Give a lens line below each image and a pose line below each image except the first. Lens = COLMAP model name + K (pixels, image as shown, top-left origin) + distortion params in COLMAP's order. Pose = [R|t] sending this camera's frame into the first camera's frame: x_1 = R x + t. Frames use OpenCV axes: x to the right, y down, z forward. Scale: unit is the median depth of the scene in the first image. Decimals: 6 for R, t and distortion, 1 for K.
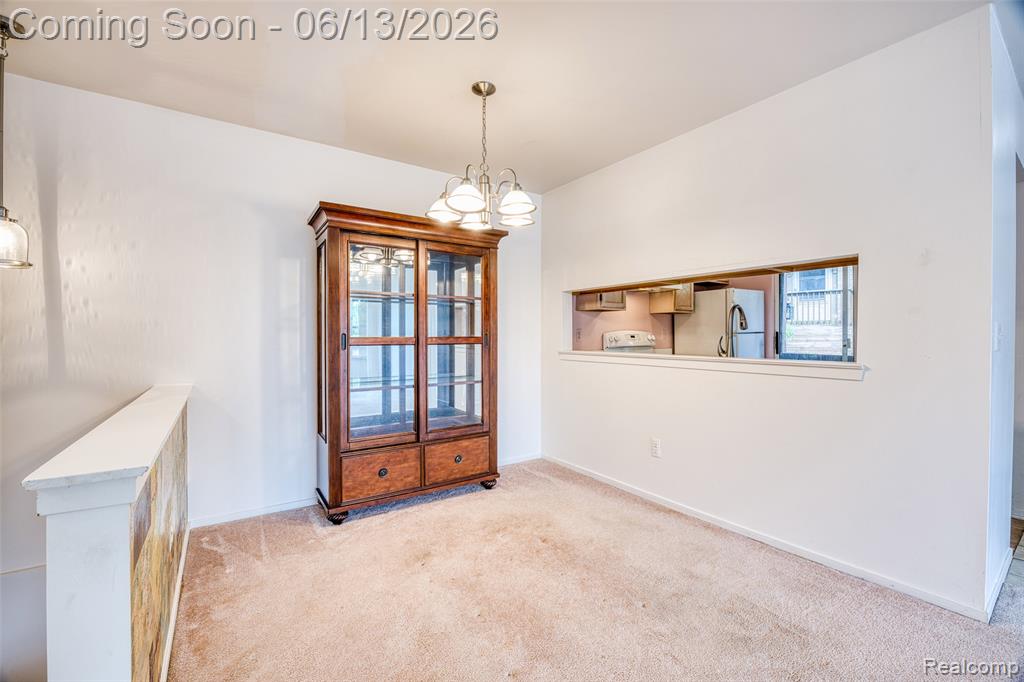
lens RADIAL K [[418.5, 0, 521.8], [0, 418.5, 338.1], [0, 0, 1]] dist [-0.018316, 0.000308]
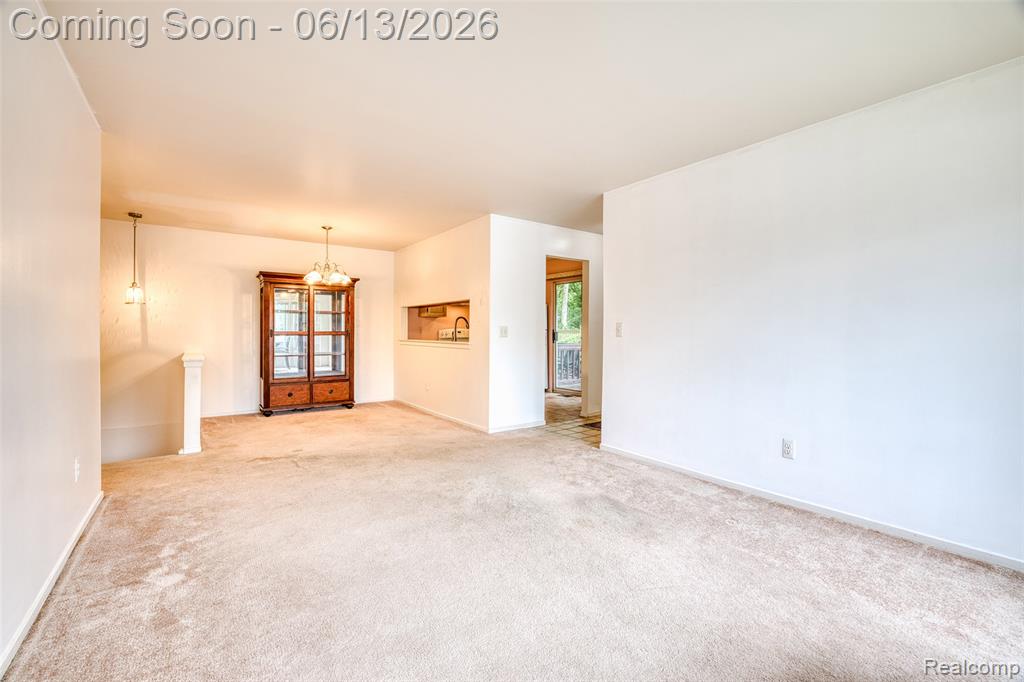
lens RADIAL K [[418.5, 0, 513.0], [0, 418.5, 332.6], [0, 0, 1]] dist [-0.018316, 0.000308]
pose [[0.999673, 0.003461, 0.025325, 0.660216], [-0.003343, 0.999983, -0.004685, 0.008790], [-0.025340, 0.004598, 0.999668, -1.019654]]
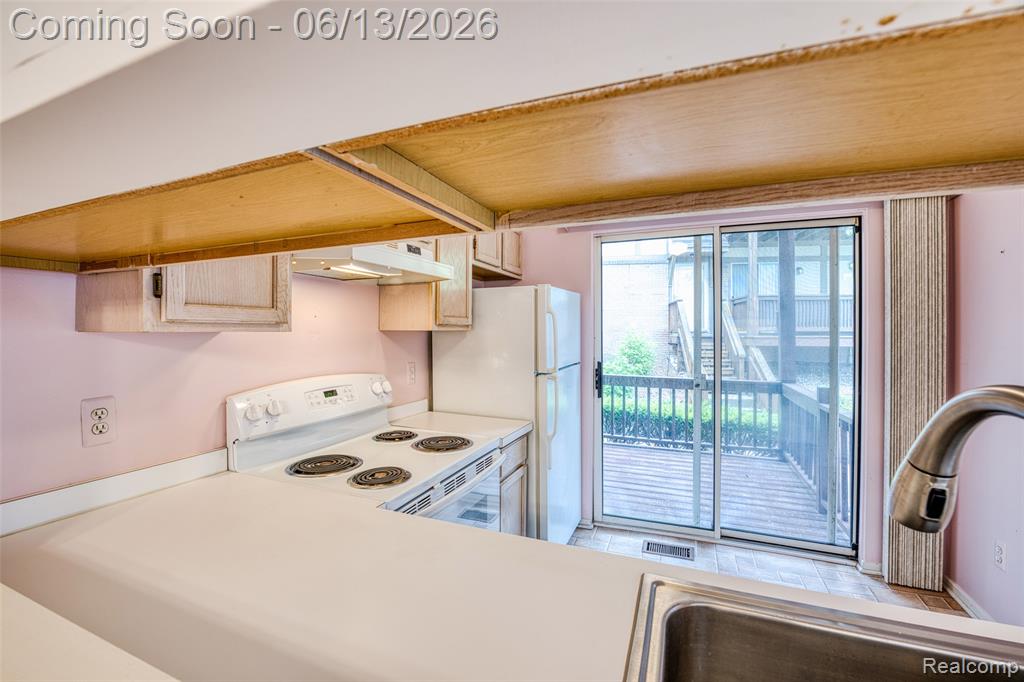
lens RADIAL K [[418.5, 0, 520.5], [0, 418.5, 330.1], [0, 0, 1]] dist [-0.018316, 0.000308]
pose [[0.843334, 0.007233, 0.537341, 0.311334], [-0.002978, 0.999957, -0.008786, -0.089311], [-0.537382, 0.005809, 0.843319, 0.877822]]
